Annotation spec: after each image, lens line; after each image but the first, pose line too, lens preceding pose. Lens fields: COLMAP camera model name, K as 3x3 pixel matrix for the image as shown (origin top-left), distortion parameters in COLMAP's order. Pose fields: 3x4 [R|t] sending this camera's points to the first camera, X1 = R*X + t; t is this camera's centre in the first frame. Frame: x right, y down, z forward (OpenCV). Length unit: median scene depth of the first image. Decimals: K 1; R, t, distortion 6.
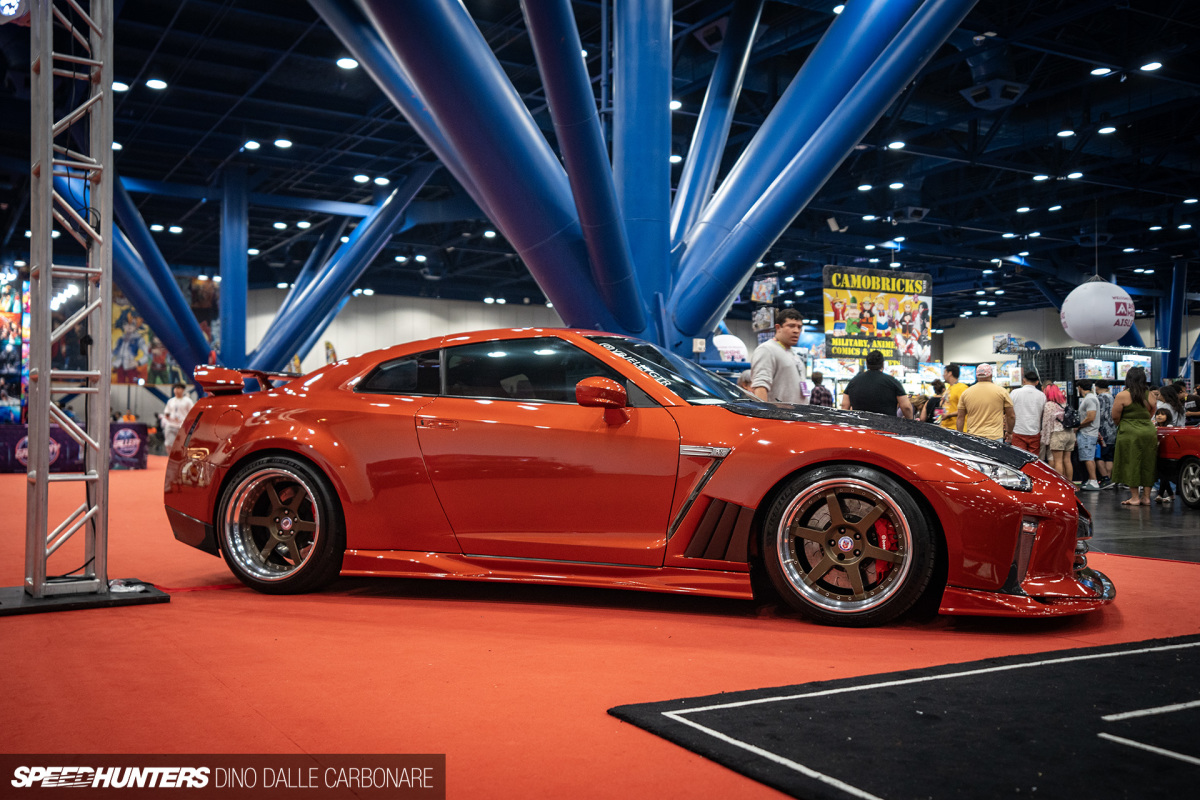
lens RADIAL K [[1151.9, 0, 600.0], [0, 1151.9, 400.0], [0, 0, 1]] dist [-0.001374, -0.000694]
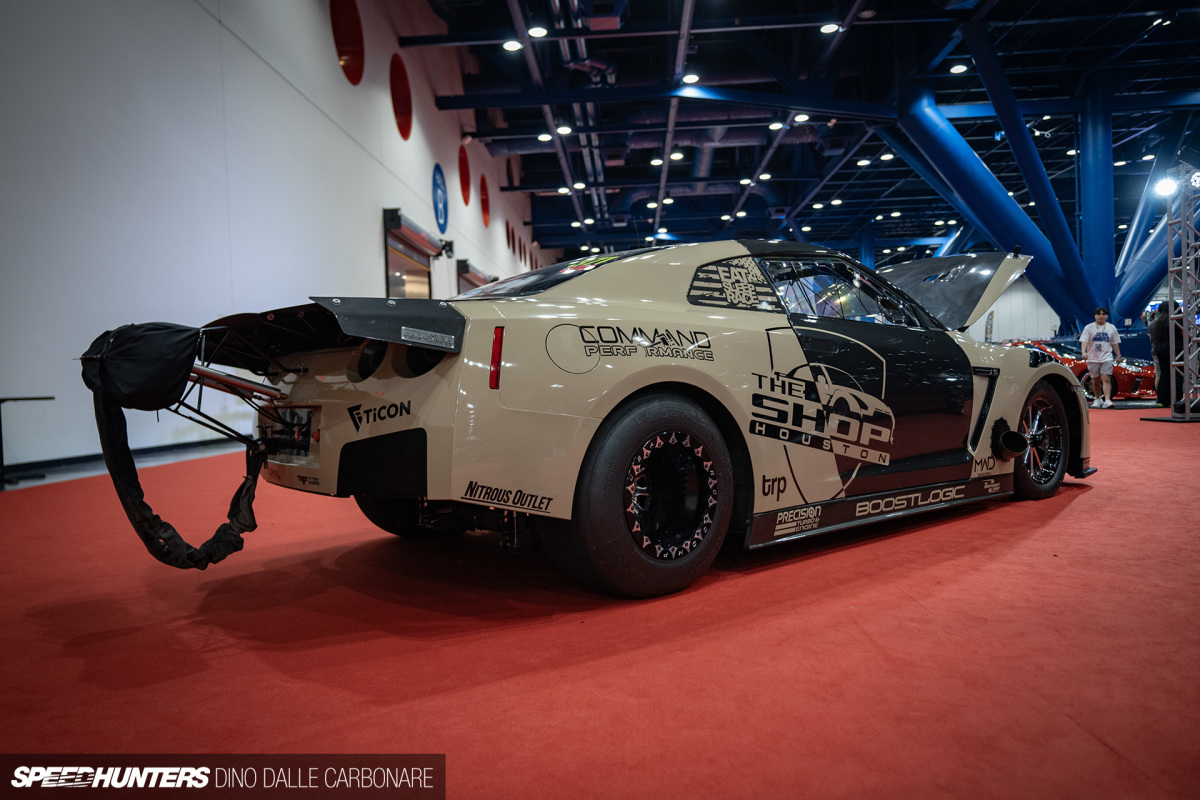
lens RADIAL K [[814.9, 0, 600.0], [0, 814.9, 400.0], [0, 0, 1]] dist [0.003320, 0.001453]
pose [[0.834890, -0.043635, -0.548685, 0.034054], [0.076820, 0.996334, 0.037657, -0.010986], [0.545030, -0.073589, 0.835181, -0.375248]]
